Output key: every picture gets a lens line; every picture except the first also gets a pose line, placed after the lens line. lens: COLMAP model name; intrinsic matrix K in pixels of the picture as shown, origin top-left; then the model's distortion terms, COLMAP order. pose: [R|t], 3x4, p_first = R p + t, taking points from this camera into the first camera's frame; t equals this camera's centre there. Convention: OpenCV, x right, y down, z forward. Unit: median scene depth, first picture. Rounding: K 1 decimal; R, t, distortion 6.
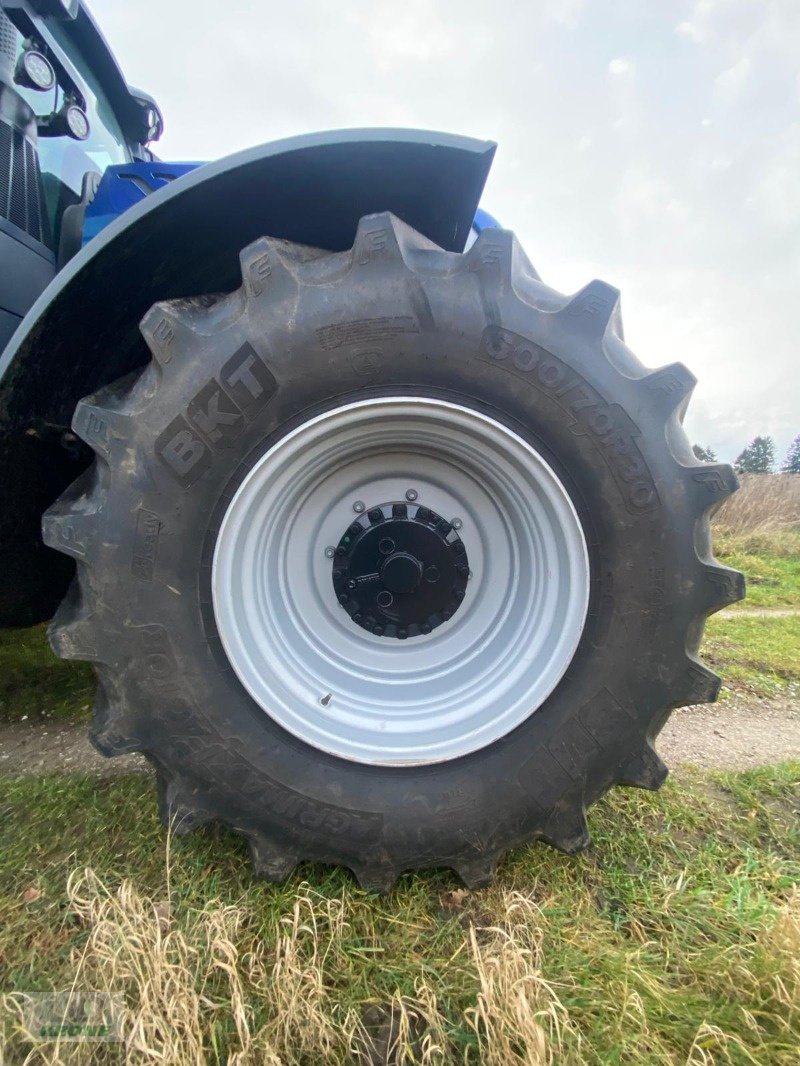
lens RADIAL K [[430.1, 0, 400.0], [0, 430.1, 533.0], [0, 0, 1]] dist [0.024928, -0.021790]
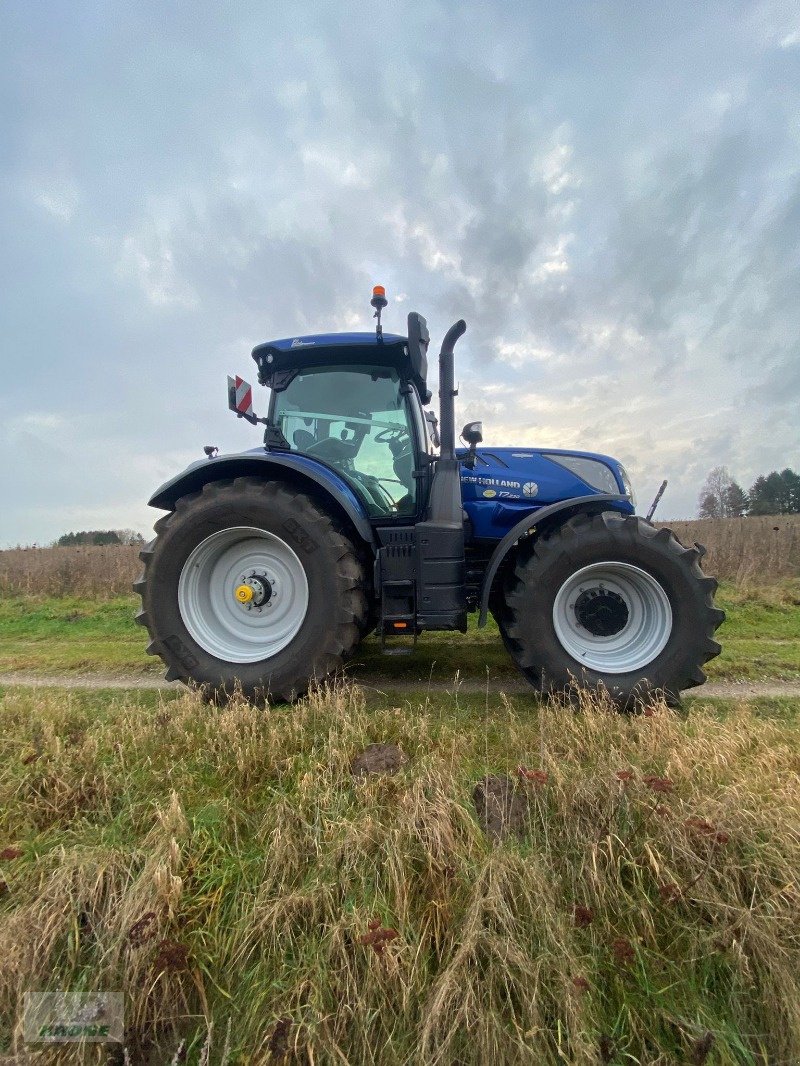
lens RADIAL K [[430.1, 0, 400.0], [0, 430.1, 533.0], [0, 0, 1]] dist [0.024928, -0.021790]
pose [[0.979617, -0.049678, -0.194633, -0.963575], [0.027537, 0.993000, -0.114857, -0.188725], [0.198976, 0.107156, 0.974128, -2.823606]]
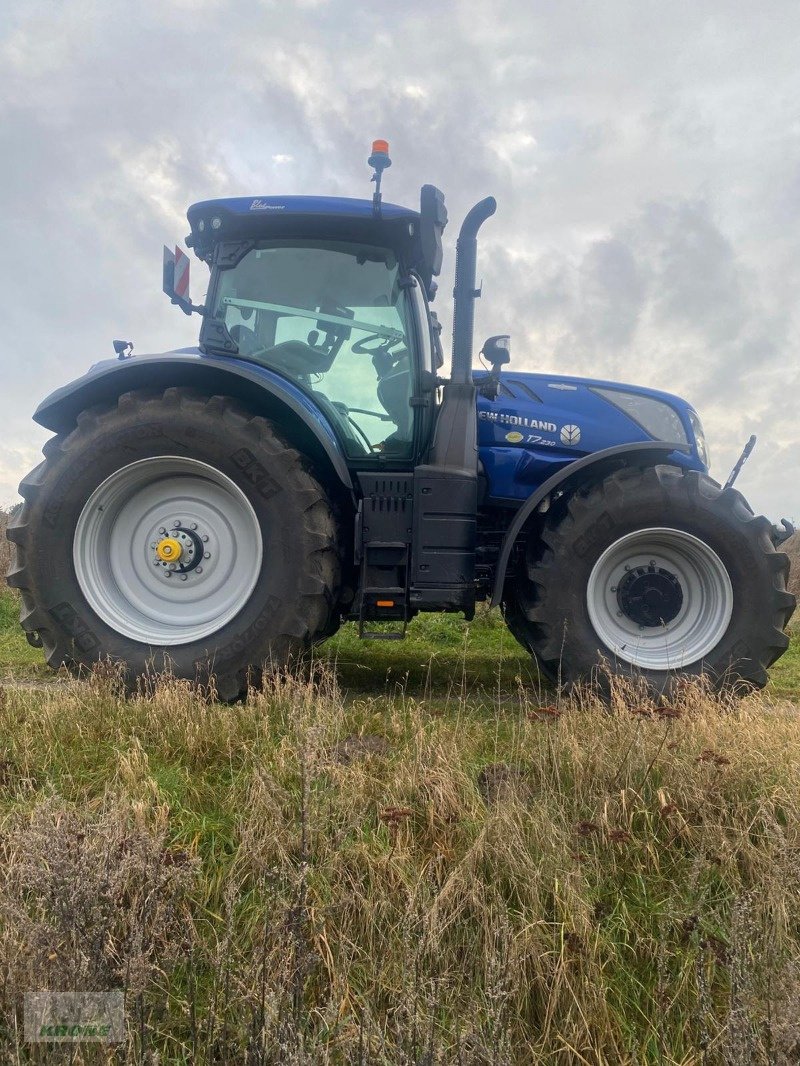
lens RADIAL K [[822.2, 0, 404.4], [0, 822.2, 530.6], [0, 0, 1]] dist [0.003589, 0.007554]
pose [[0.993817, 0.006863, -0.110815, -1.033895], [-0.019838, 0.993003, -0.116407, 0.350323], [0.109240, 0.117886, 0.987000, -4.391930]]
